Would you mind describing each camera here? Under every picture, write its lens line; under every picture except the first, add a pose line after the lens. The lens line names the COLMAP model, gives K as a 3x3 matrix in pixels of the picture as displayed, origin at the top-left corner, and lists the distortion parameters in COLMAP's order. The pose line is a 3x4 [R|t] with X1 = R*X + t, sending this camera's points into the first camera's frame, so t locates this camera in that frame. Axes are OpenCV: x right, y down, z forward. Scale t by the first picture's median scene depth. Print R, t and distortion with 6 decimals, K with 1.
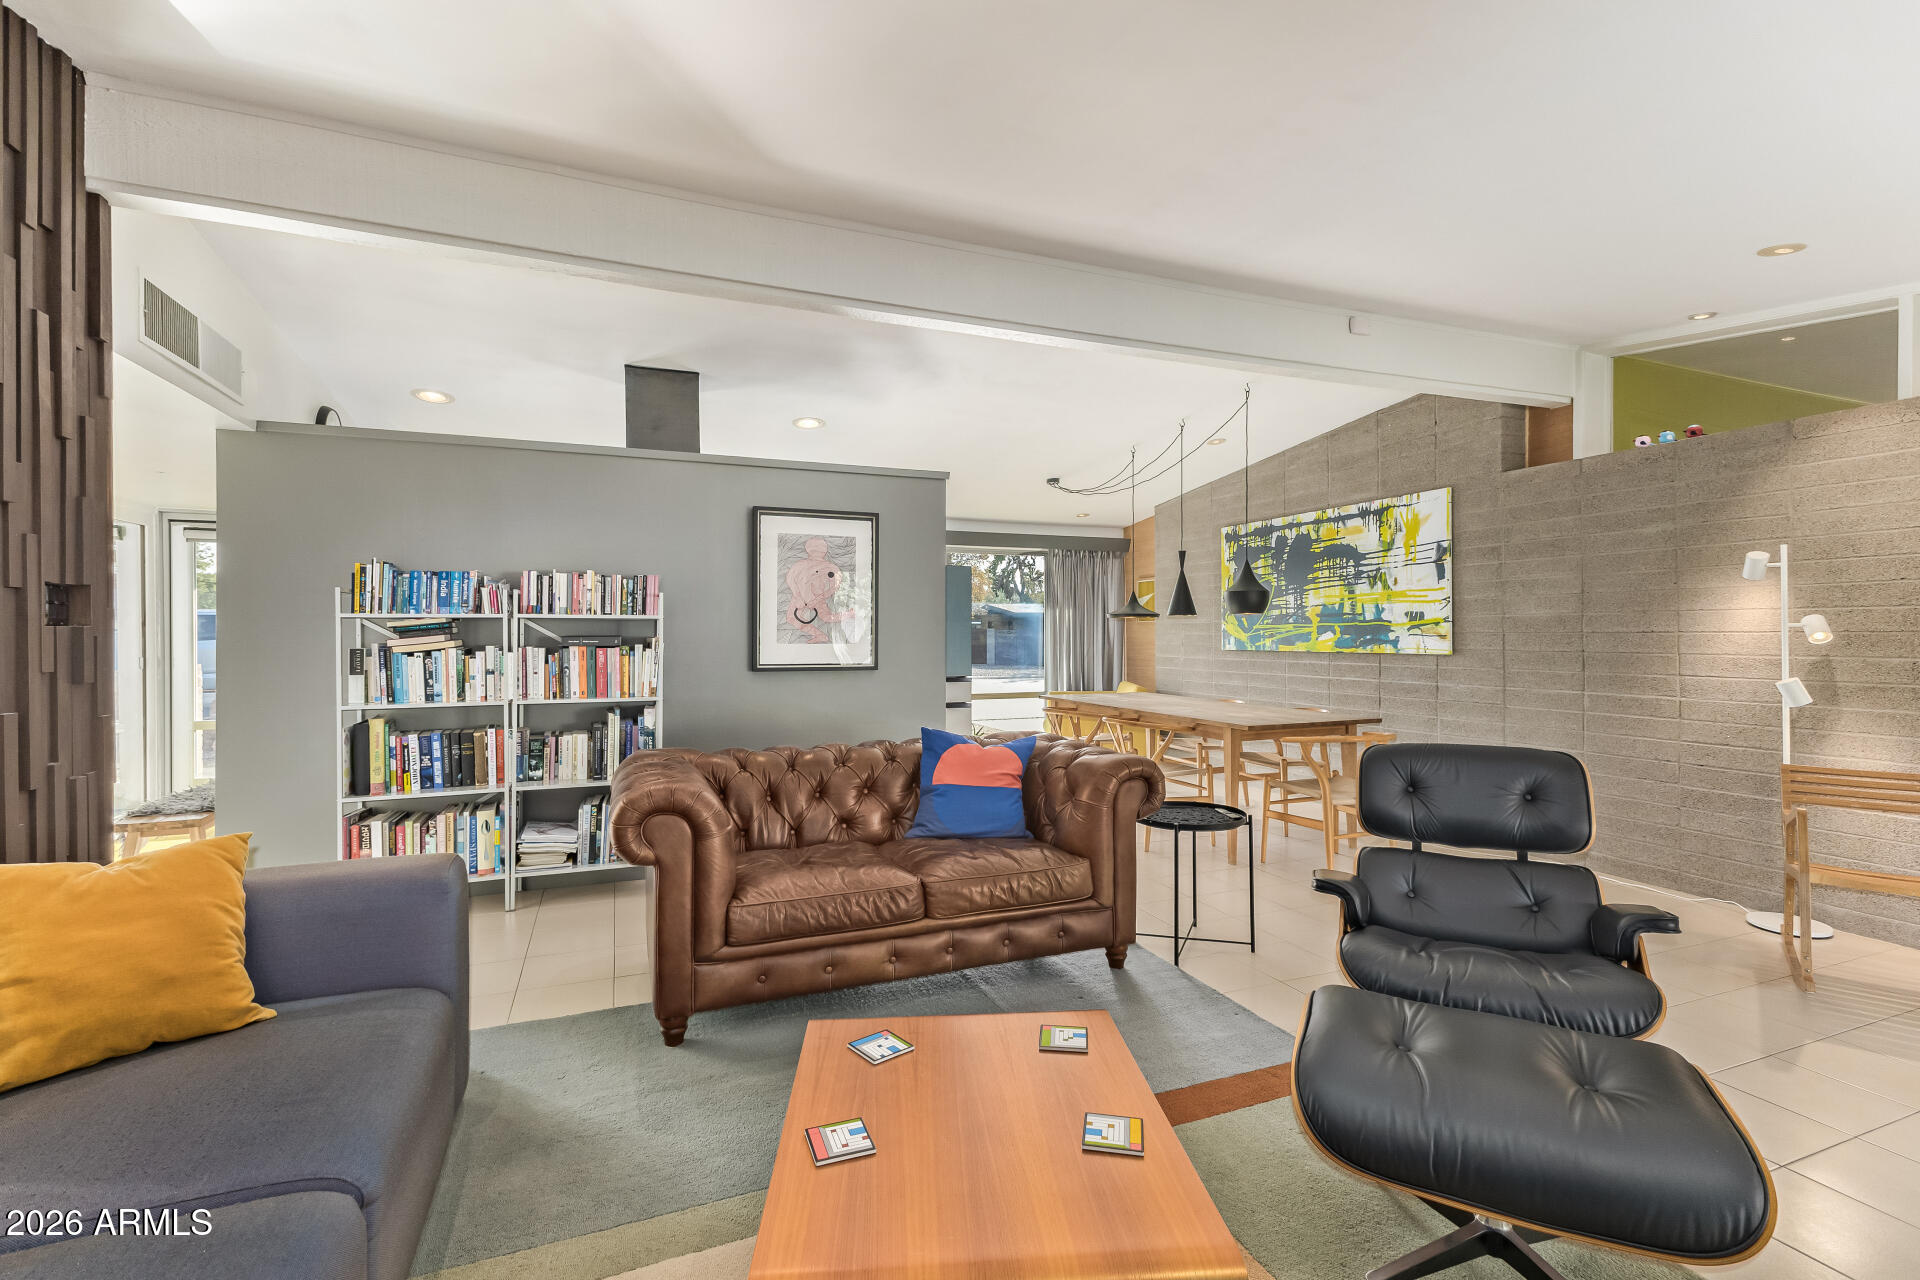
lens RADIAL K [[834.9, 0, 966.8], [0, 834.9, 632.8], [0, 0, 1]] dist [0.000745, 0.000043]
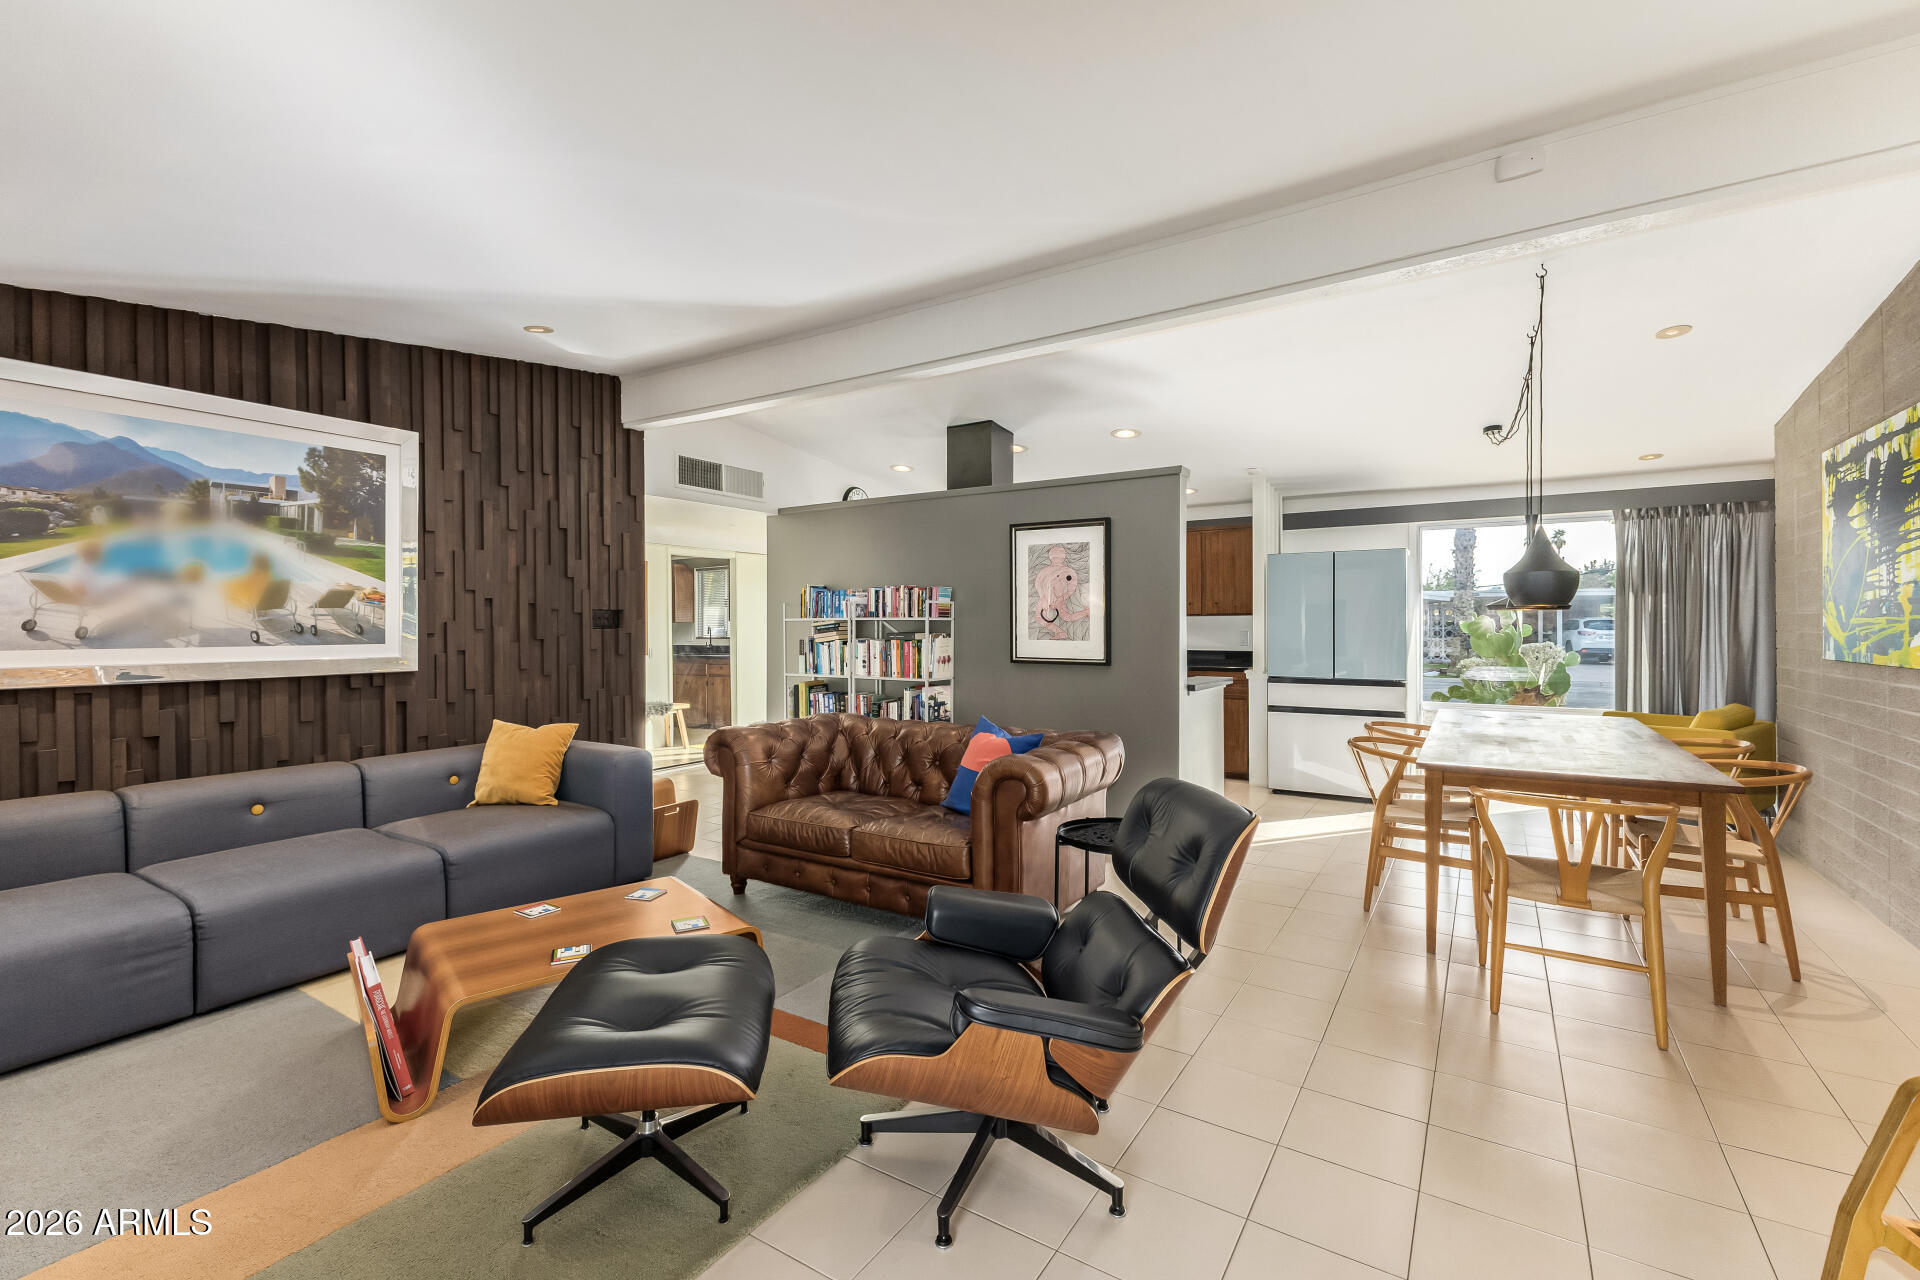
lens RADIAL K [[834.9, 0, 966.8], [0, 834.9, 632.8], [0, 0, 1]] dist [0.000745, 0.000043]
pose [[0.577174, 0.008334, -0.816579, 0.404004], [0.002630, 0.999924, 0.012064, -0.006684], [0.816617, -0.009111, 0.577108, 0.151503]]
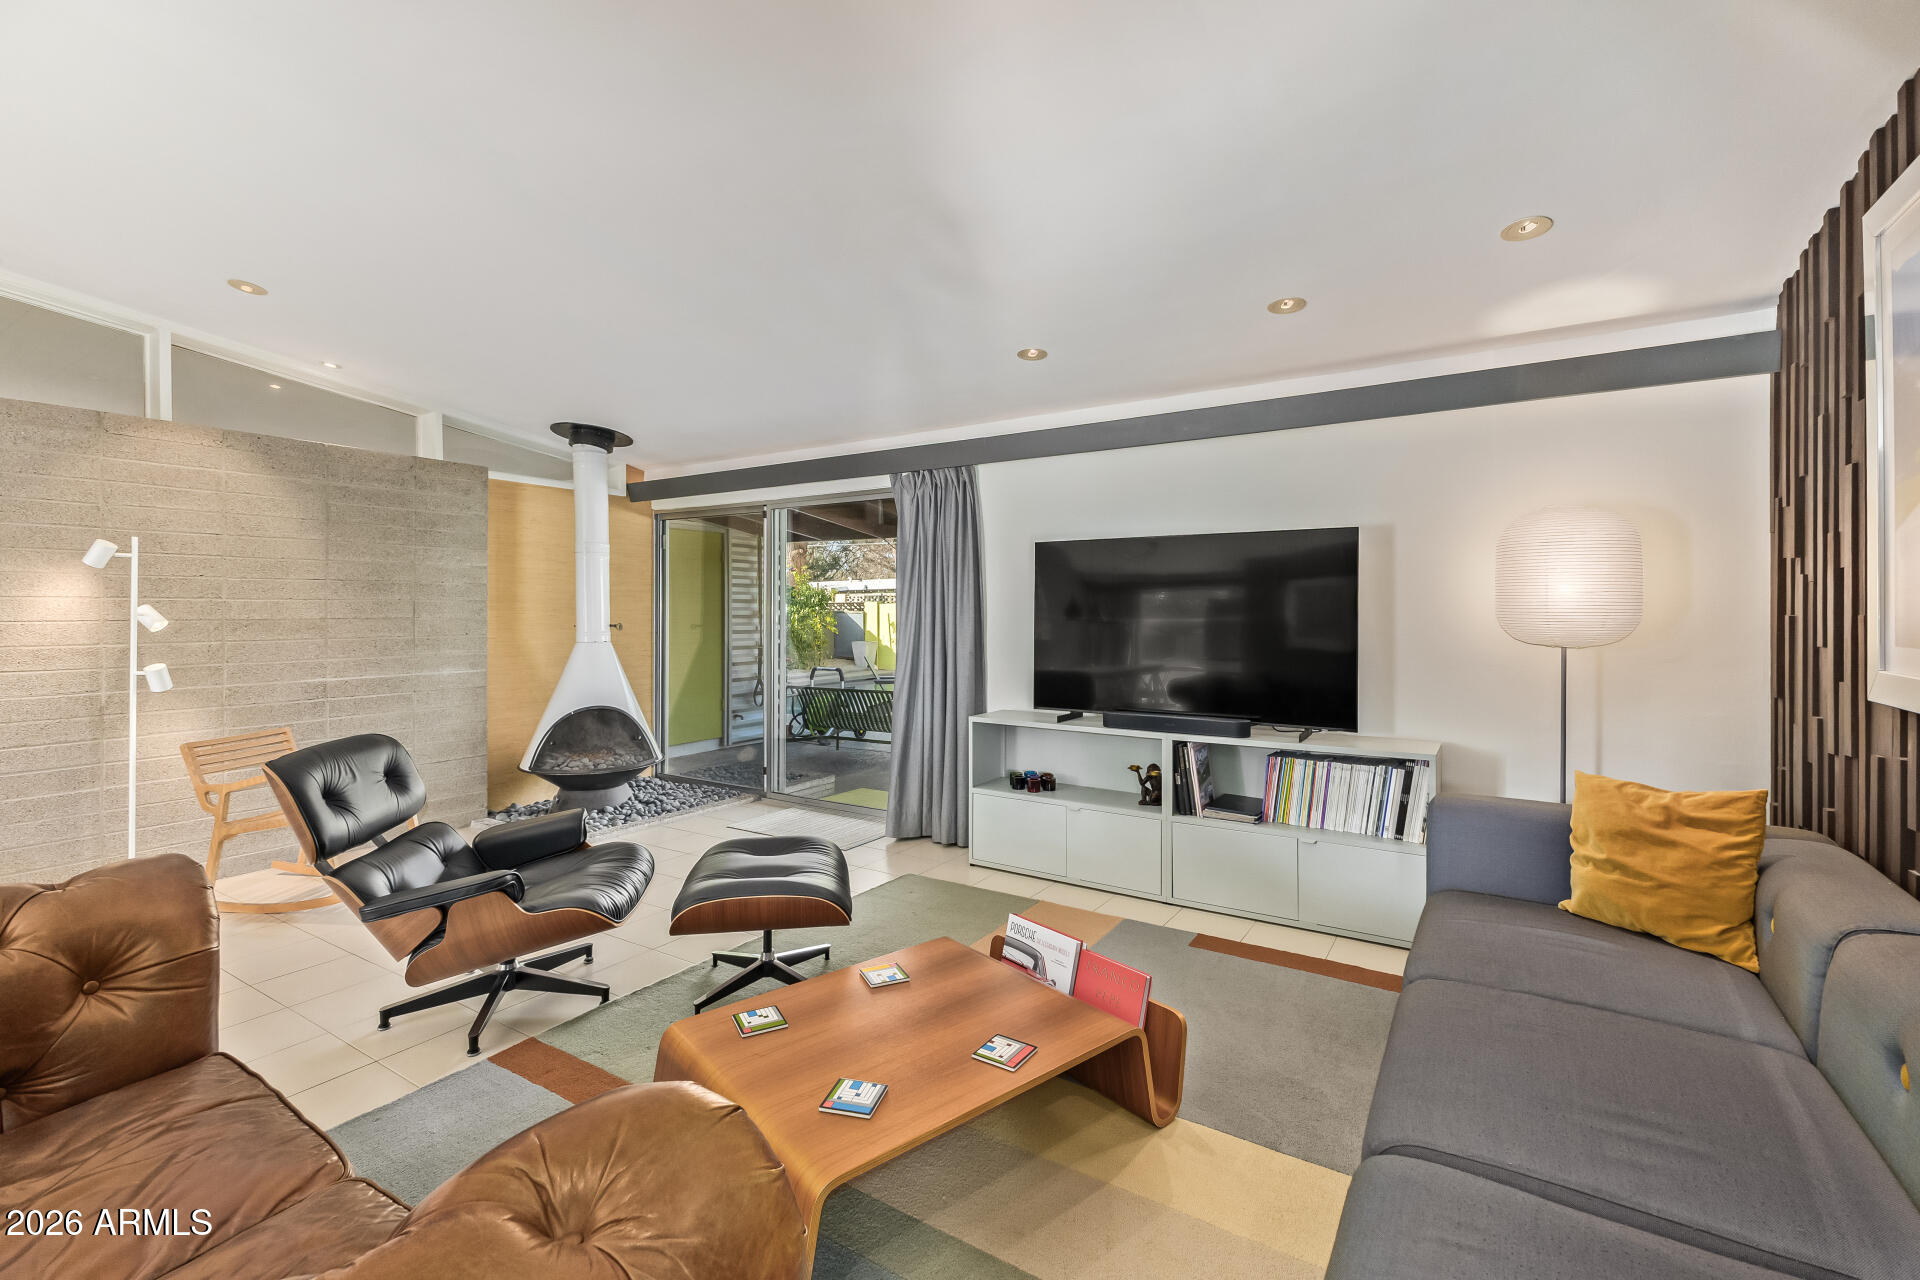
lens RADIAL K [[846.7, 0, 994.8], [0, 846.7, 609.8], [0, 0, 1]] dist [-0.000236, -0.000065]
pose [[-0.600947, 0.002576, 0.799285, -0.237372], [0.000862, 0.999996, -0.002575, -0.005372], [-0.799288, -0.000859, -0.600947, 0.369640]]
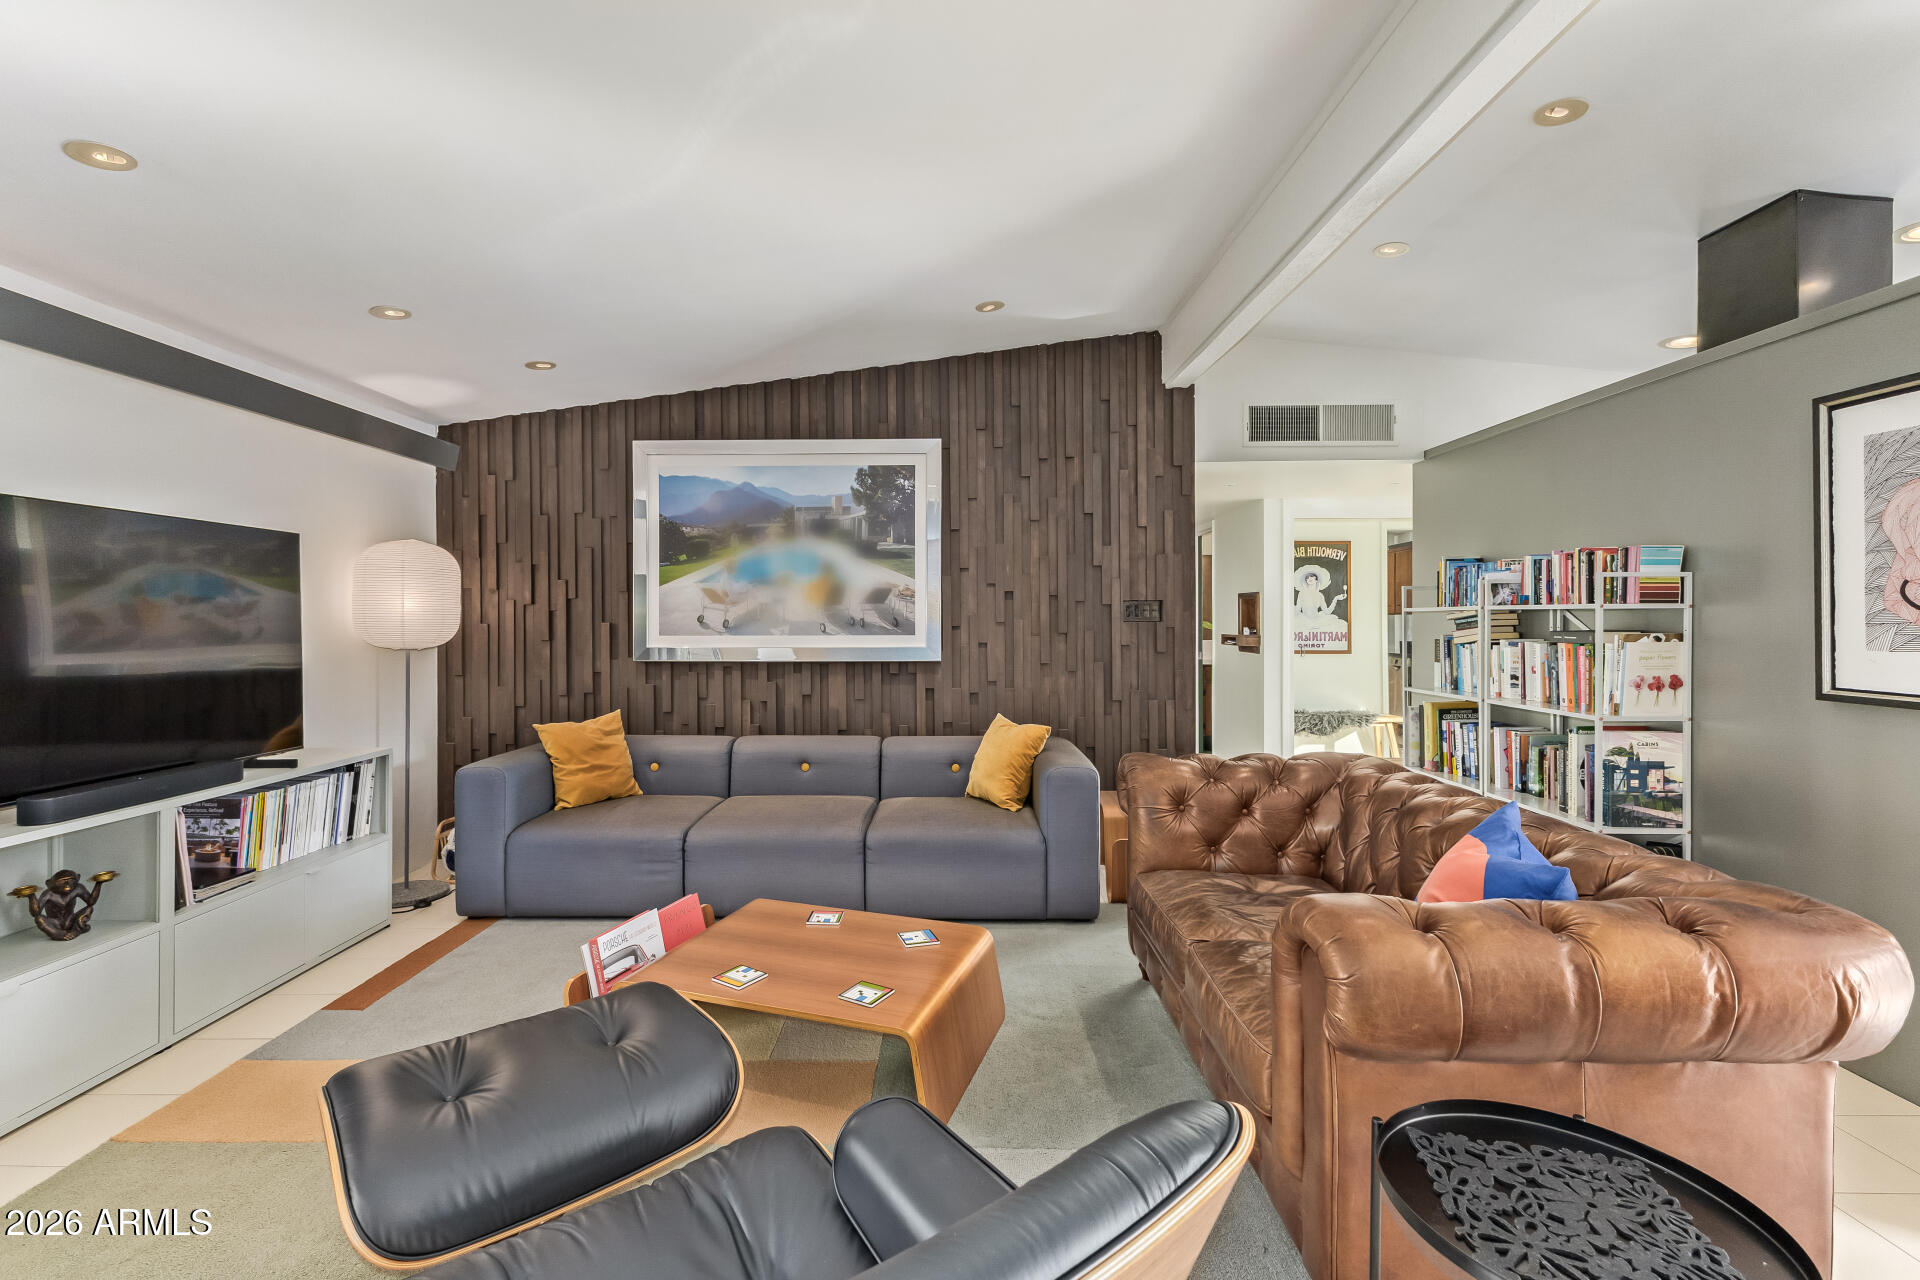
lens RADIAL K [[838.7, 0, 898.5], [0, 838.7, 618.1], [0, 0, 1]] dist [0.000033, -0.000060]
pose [[-0.417717, 0.001477, -0.908576, 0.294485], [0.004927, 0.999988, -0.000640, -0.005820], [0.908564, -0.004744, -0.417719, 0.400646]]
